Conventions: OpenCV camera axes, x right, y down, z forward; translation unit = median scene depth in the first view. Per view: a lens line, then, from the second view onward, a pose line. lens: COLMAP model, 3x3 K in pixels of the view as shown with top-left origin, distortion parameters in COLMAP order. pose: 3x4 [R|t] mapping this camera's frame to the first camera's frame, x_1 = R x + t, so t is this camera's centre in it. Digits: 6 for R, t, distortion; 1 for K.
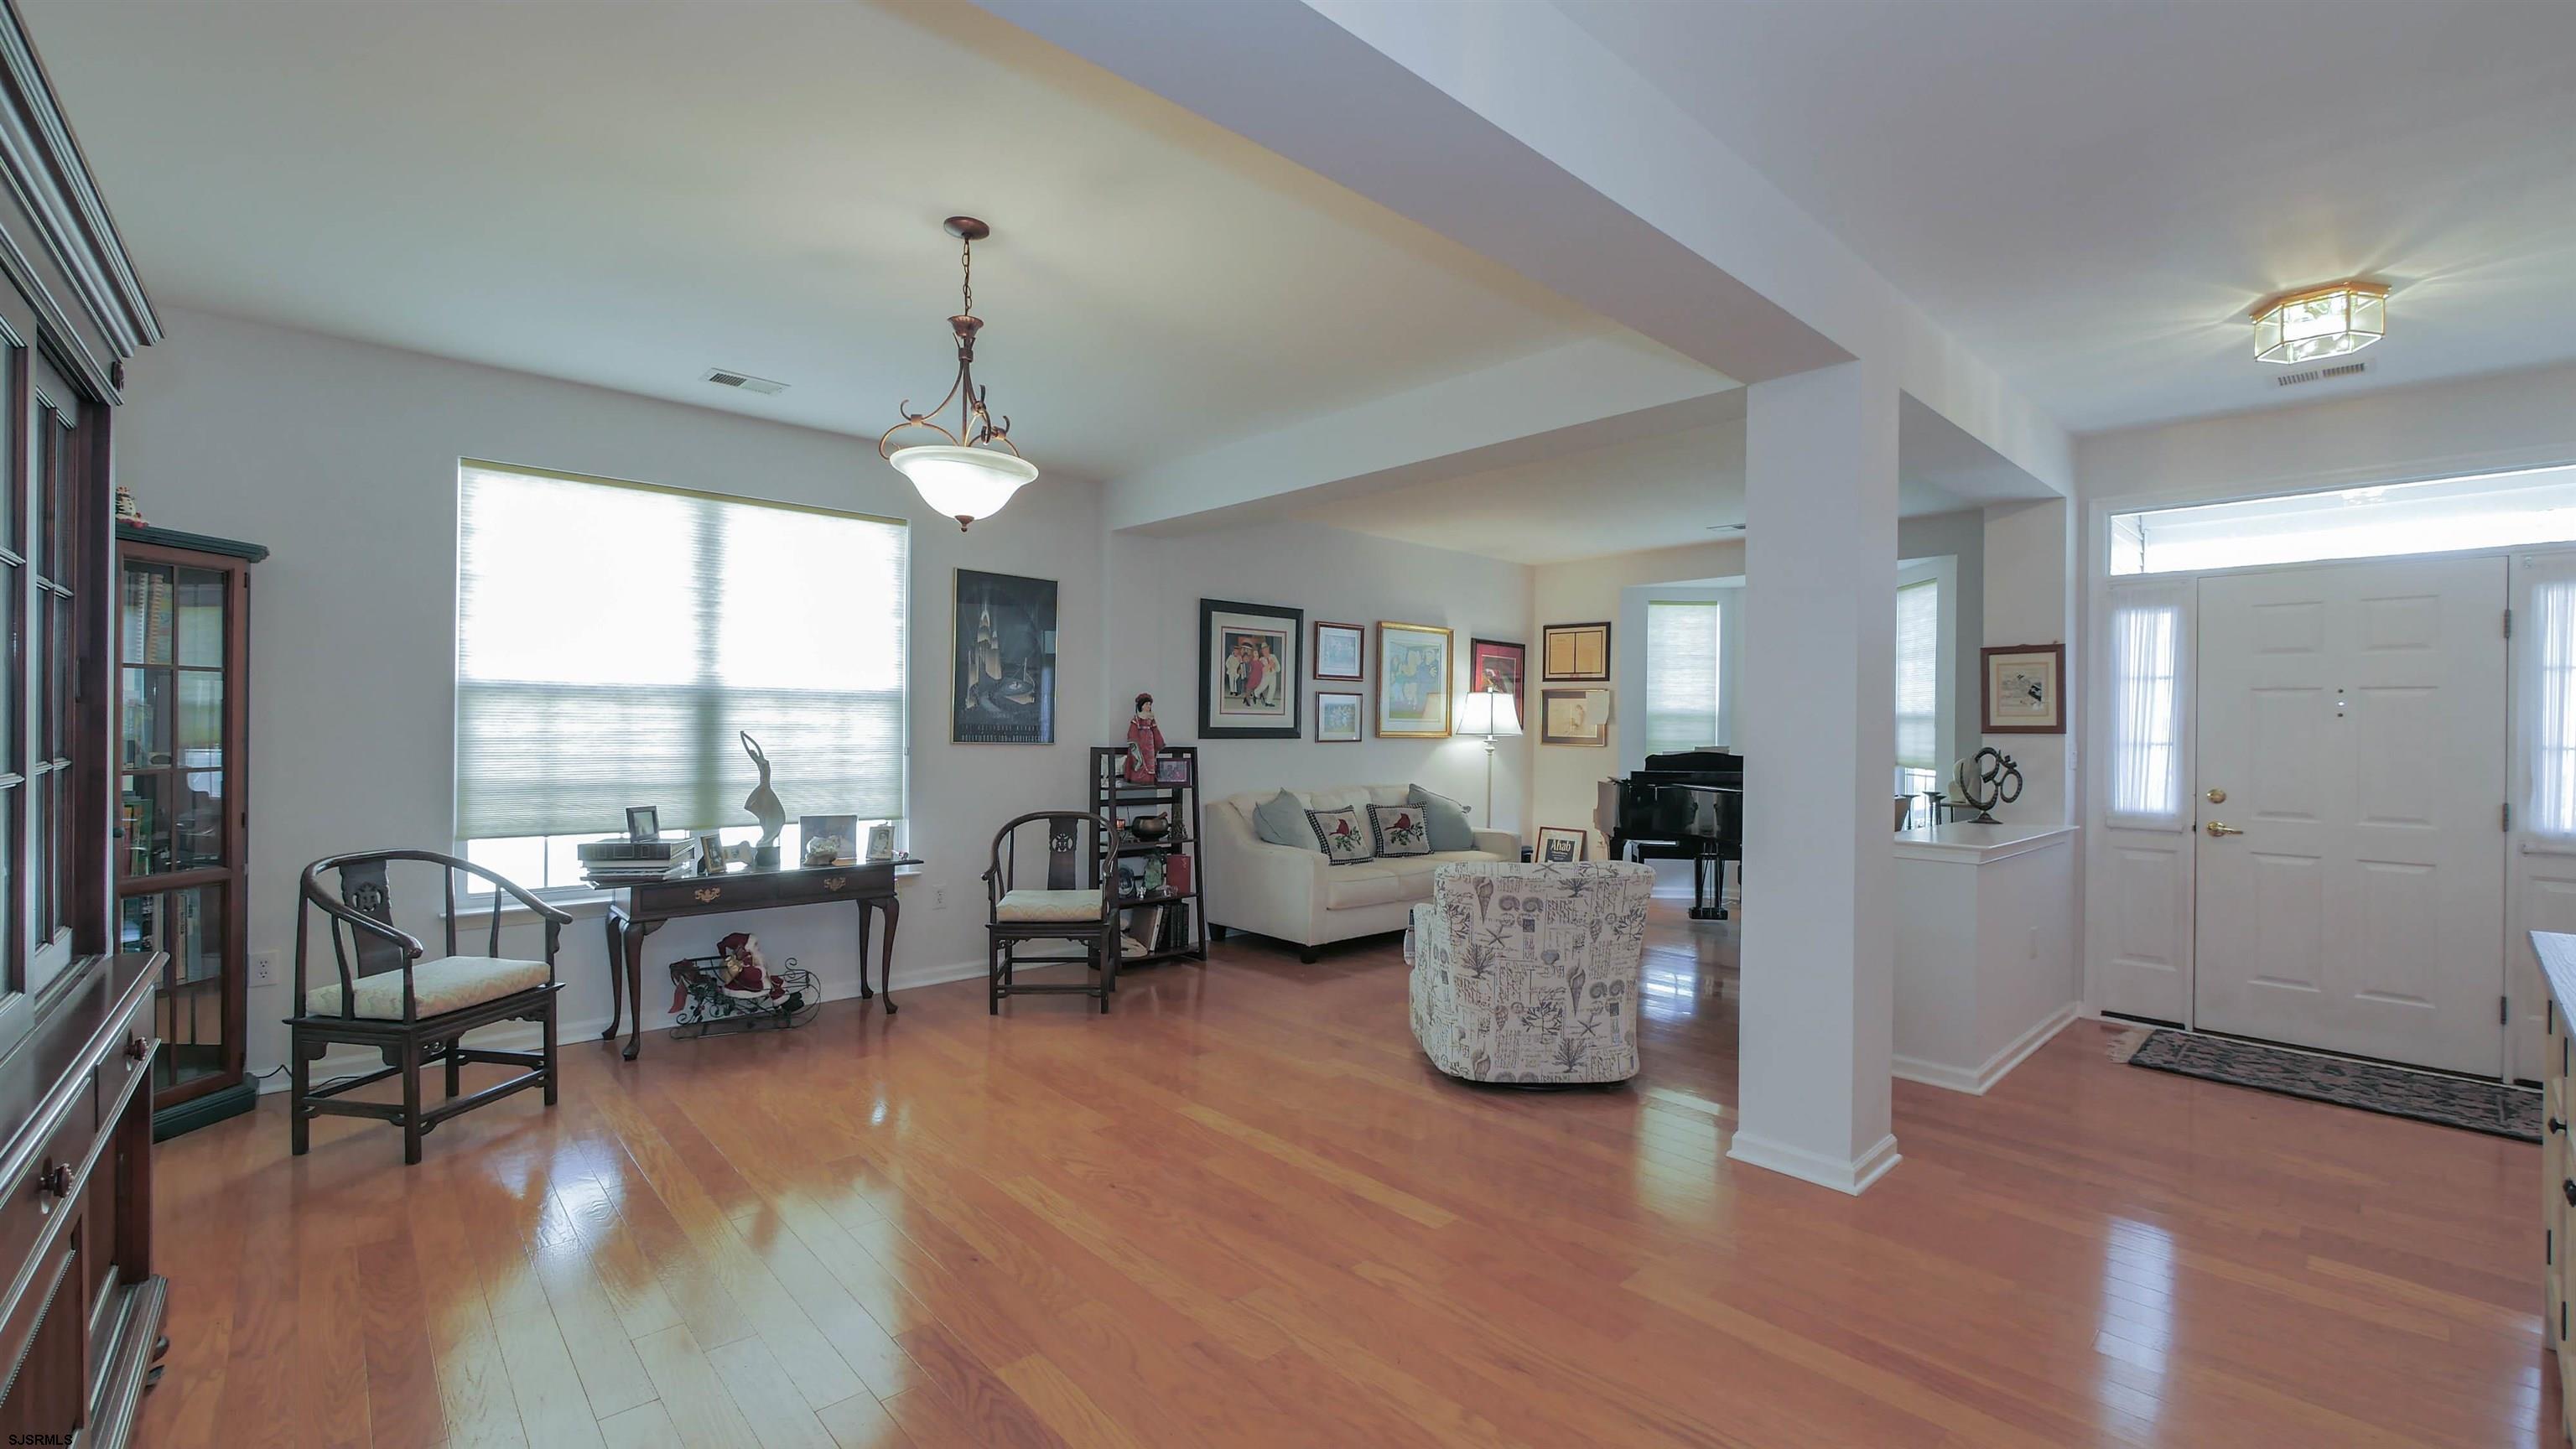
lens RADIAL K [[1066.2, 0, 1286.5], [0, 1066.2, 719.7], [0, 0, 1]] dist [-0.004870, 0.000813]
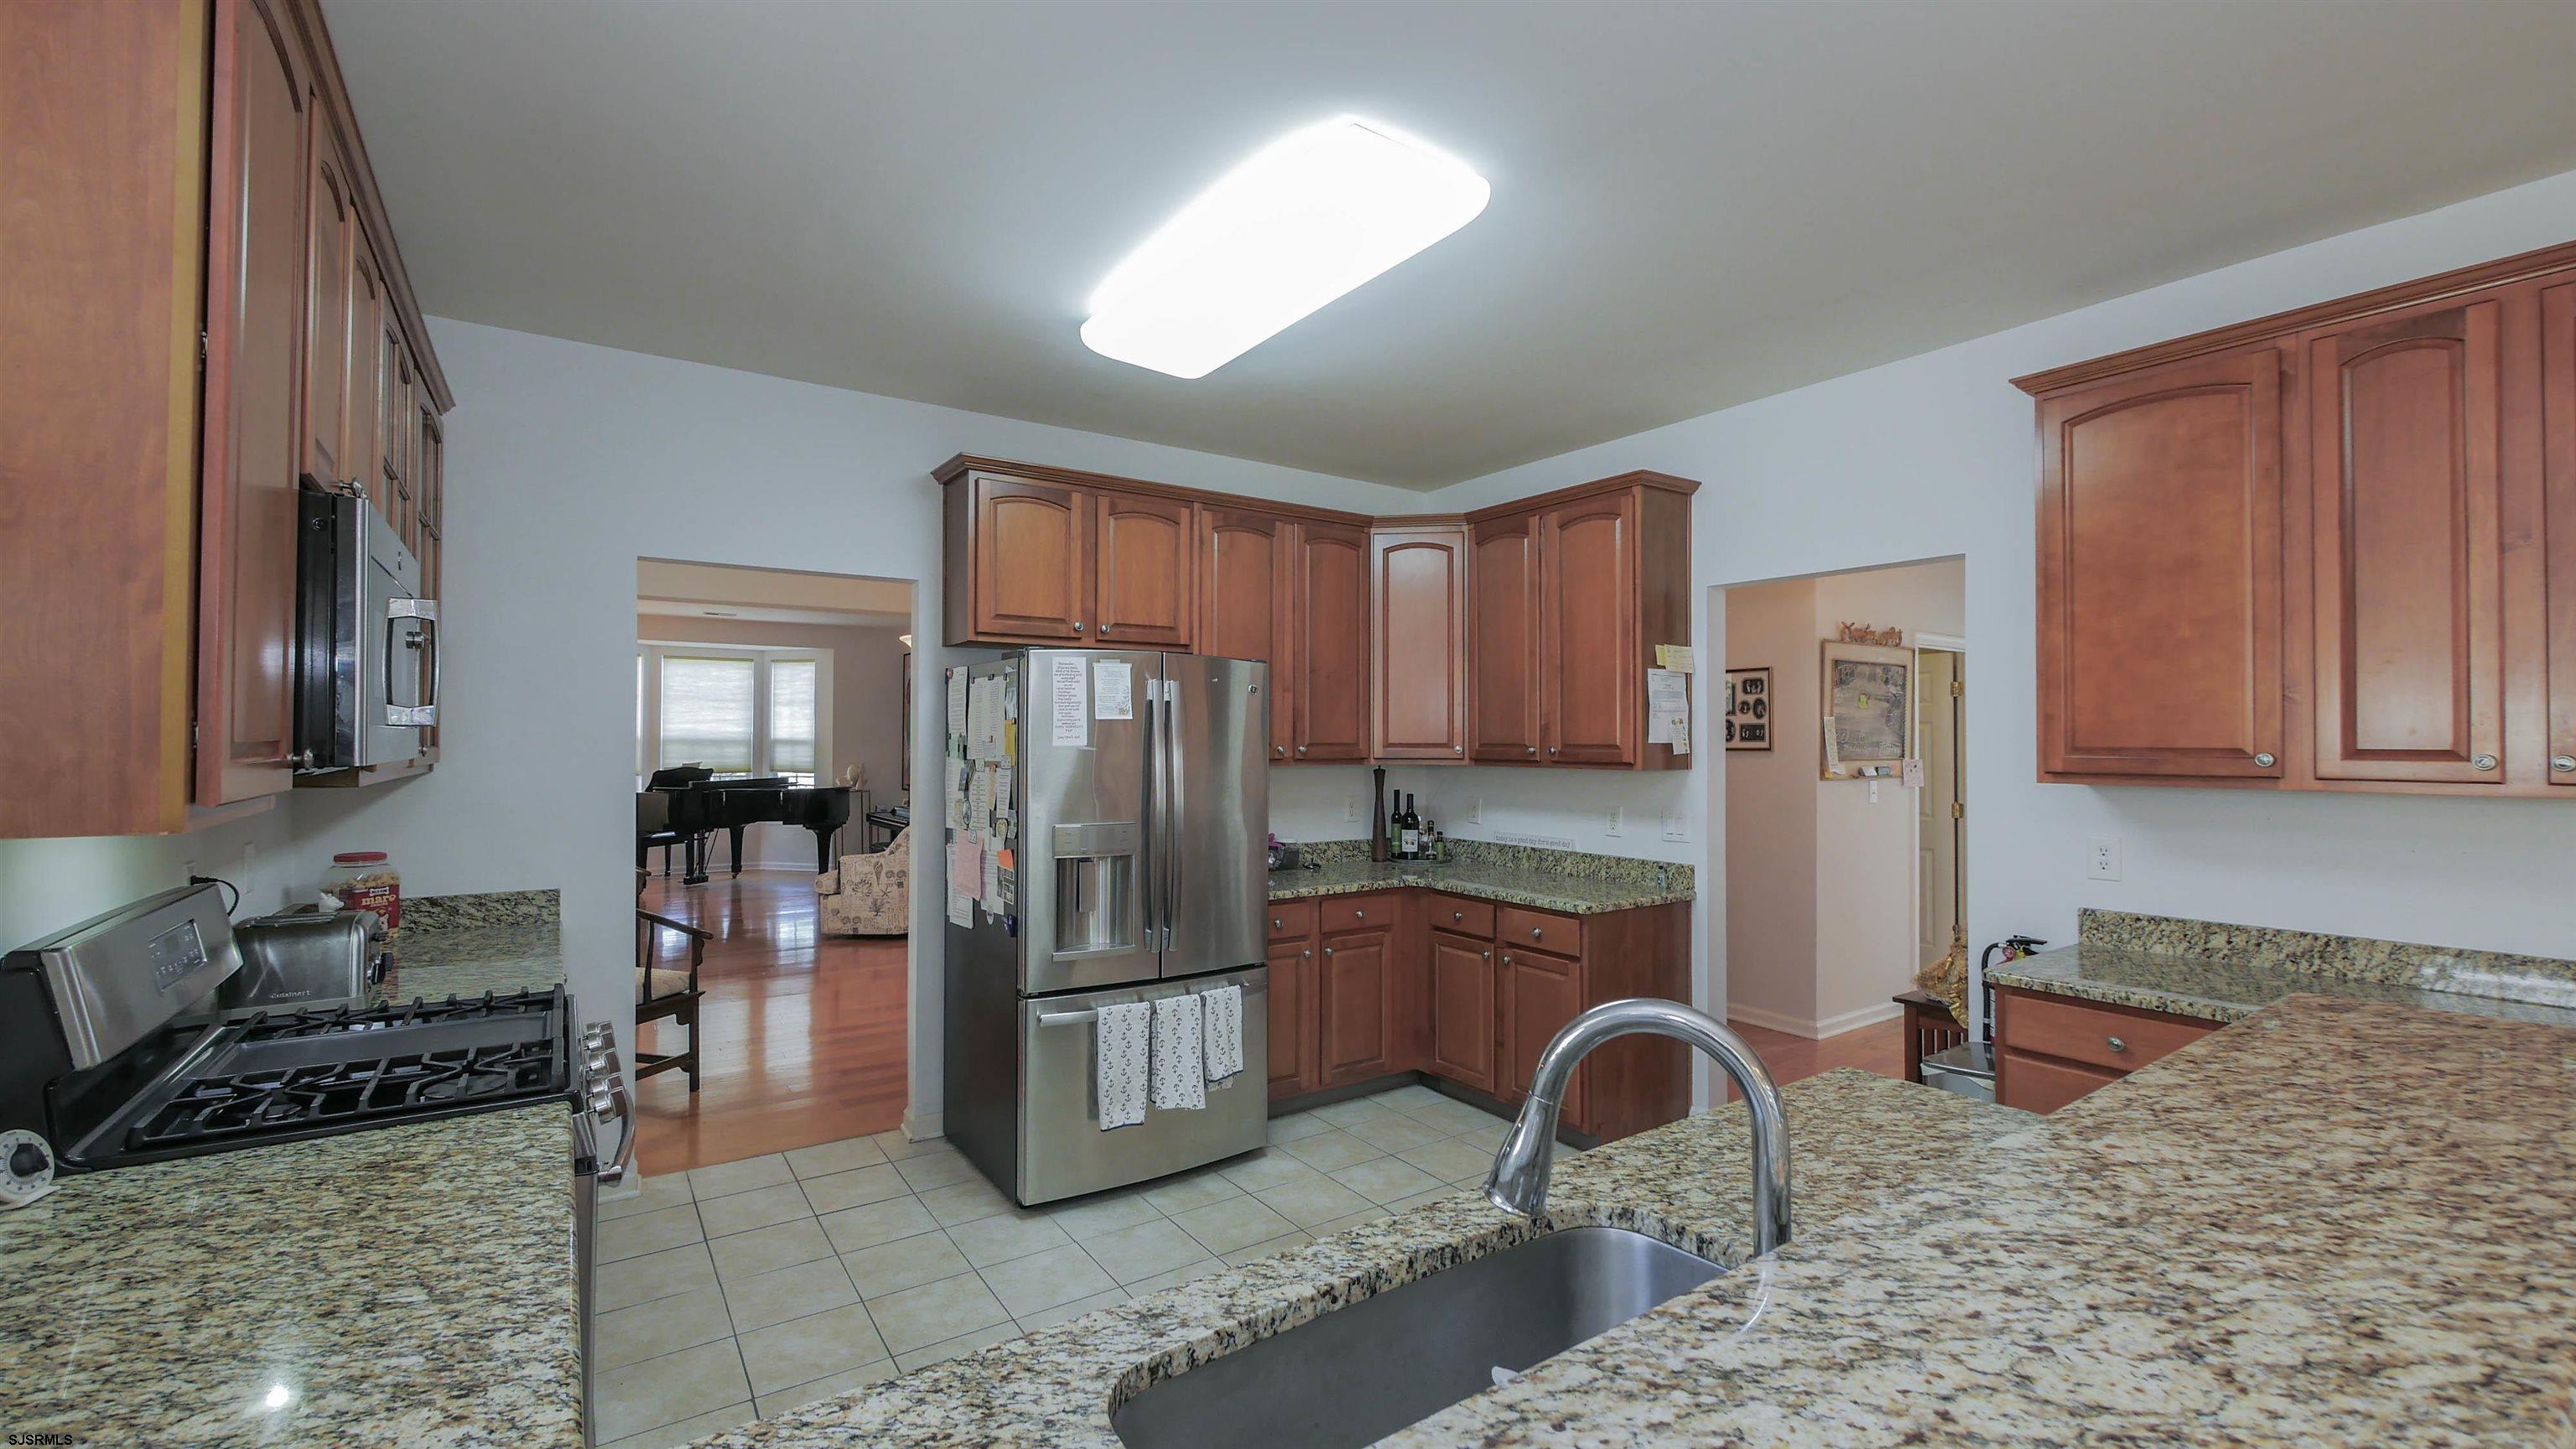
lens RADIAL K [[1066.2, 0, 1282.7], [0, 1066.2, 732.0], [0, 0, 1]] dist [-0.004870, 0.000813]
pose [[0.153731, -0.002342, 0.988110, -1.045076], [-0.007657, 0.999964, 0.003561, -0.032099], [-0.988083, -0.008114, 0.153708, 0.002606]]
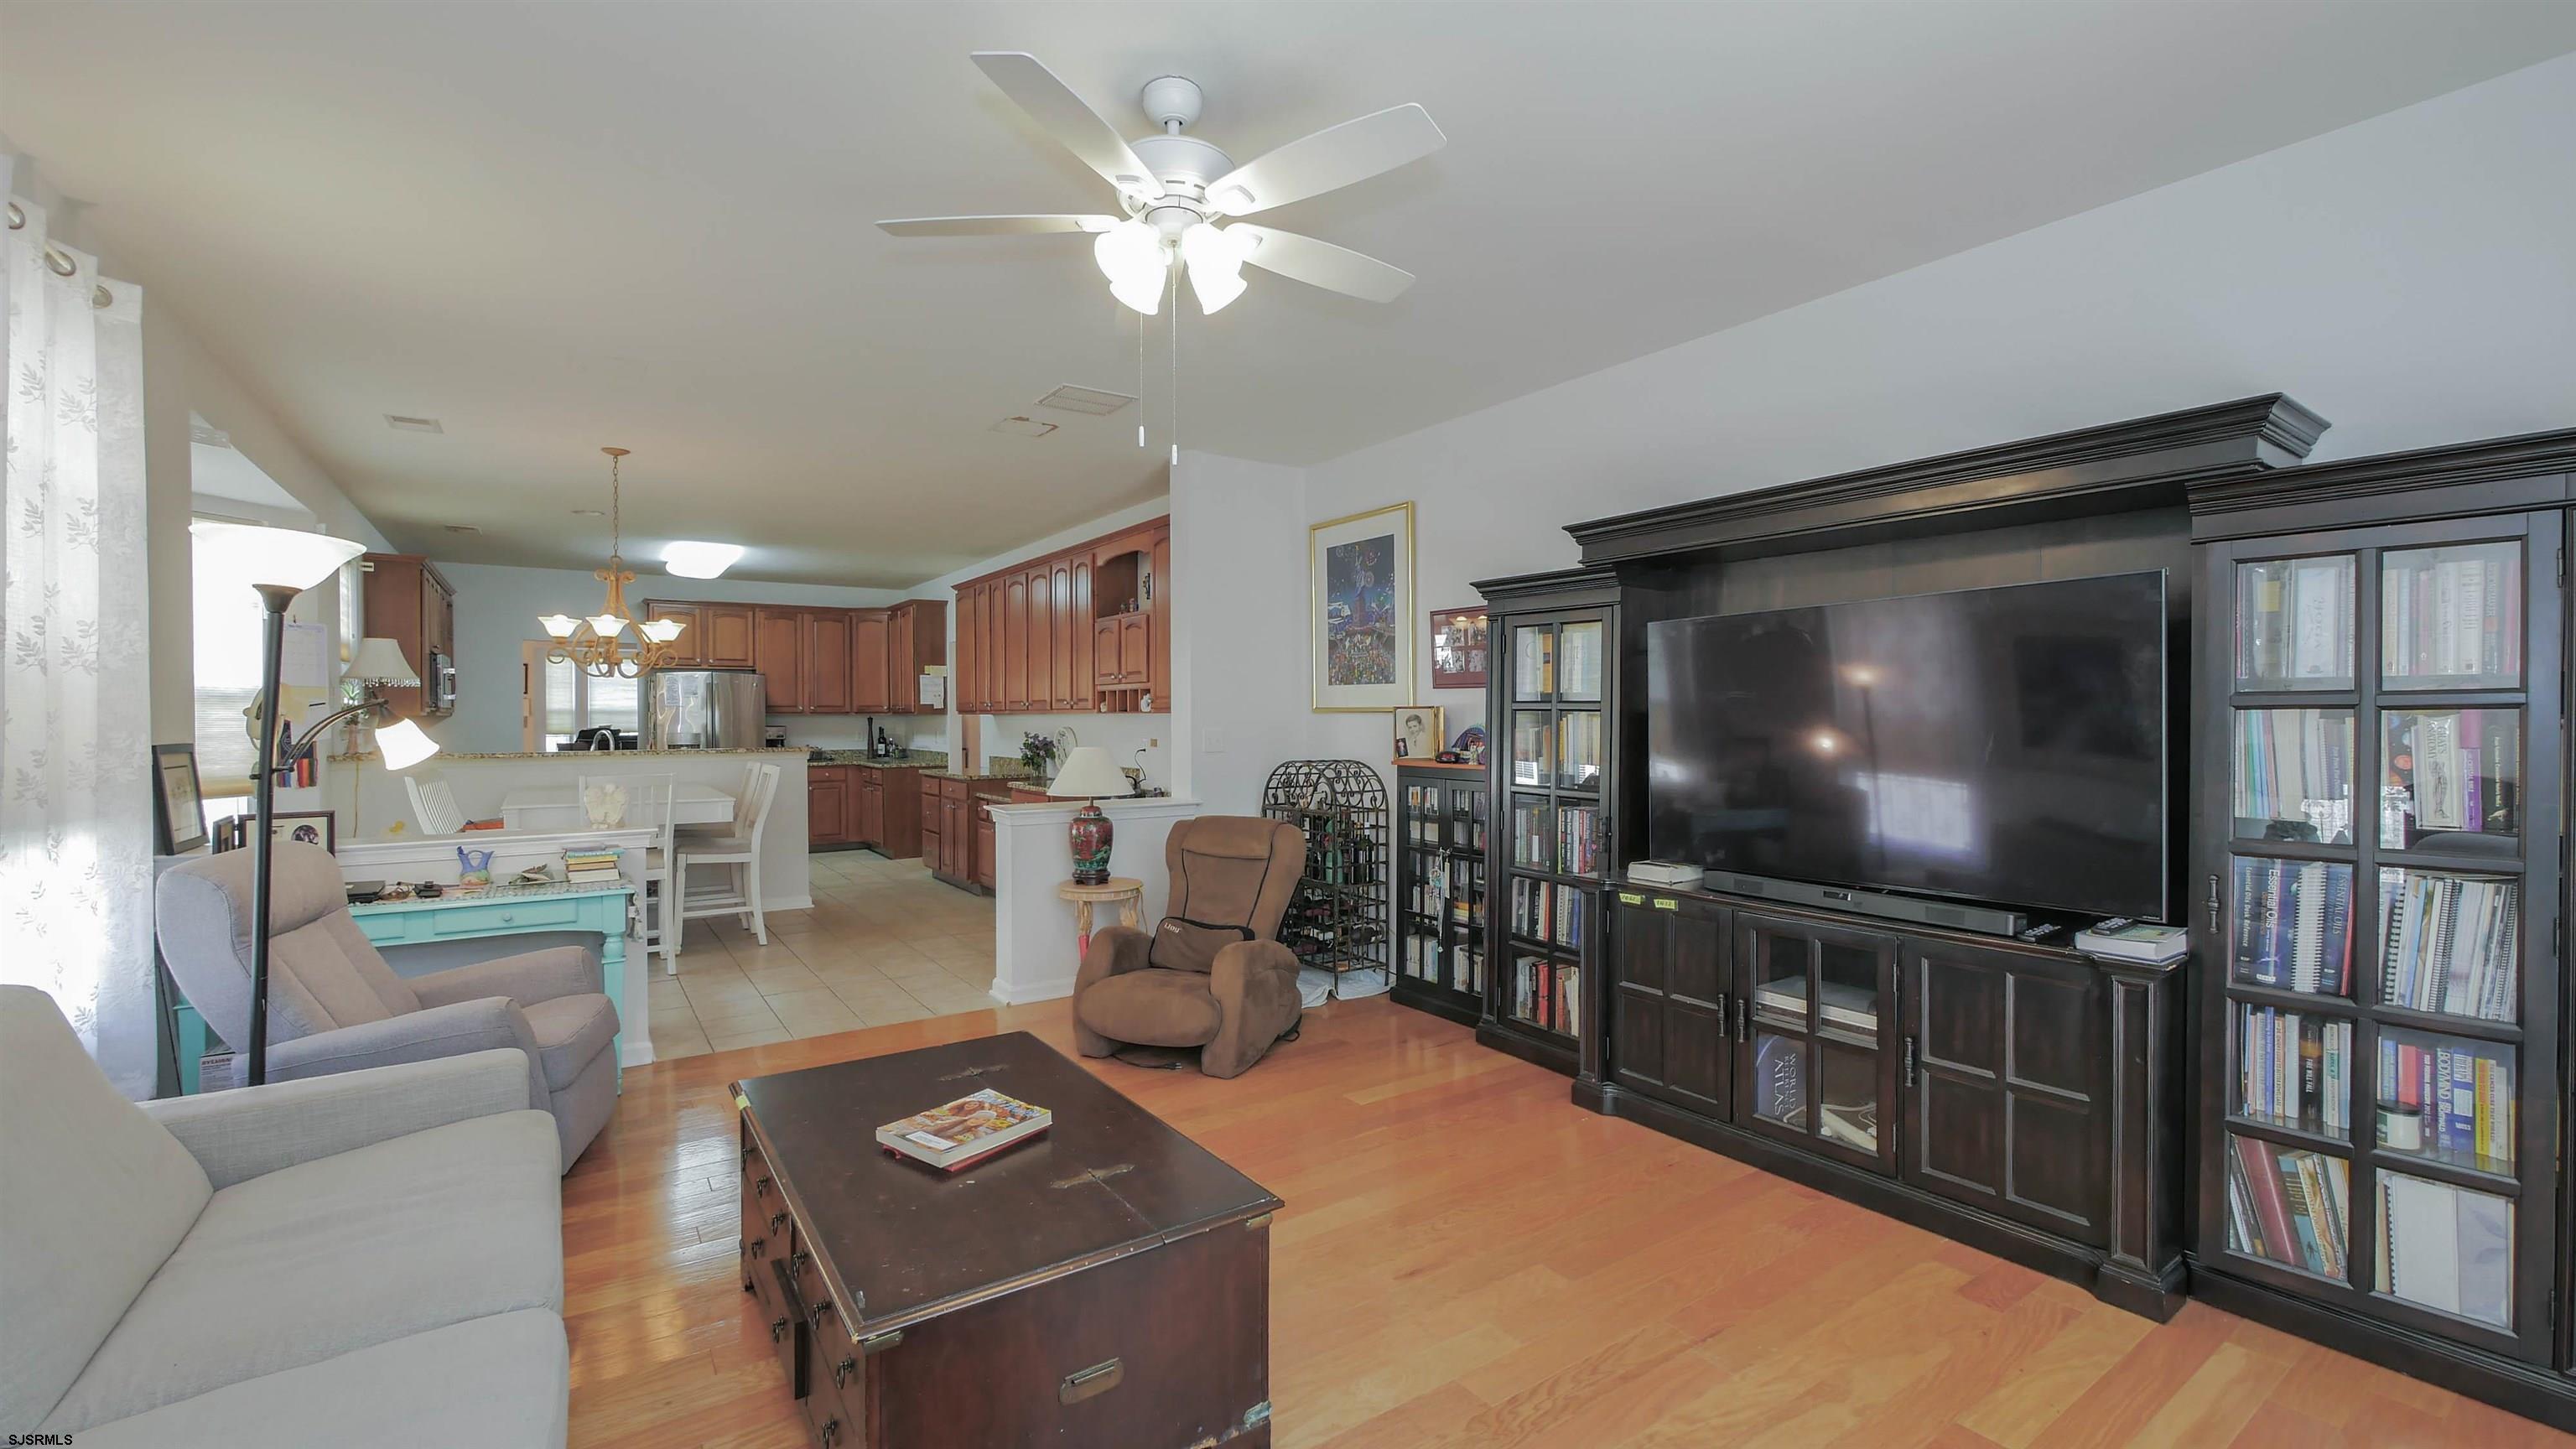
lens RADIAL K [[1066.2, 0, 1278.6], [0, 1066.2, 731.3], [0, 0, 1]] dist [-0.004870, 0.000813]
pose [[0.153334, -0.026517, 0.987819, -1.900128], [-0.000731, 0.999637, 0.026948, -0.027643], [-0.988174, -0.004854, 0.153259, -0.890959]]
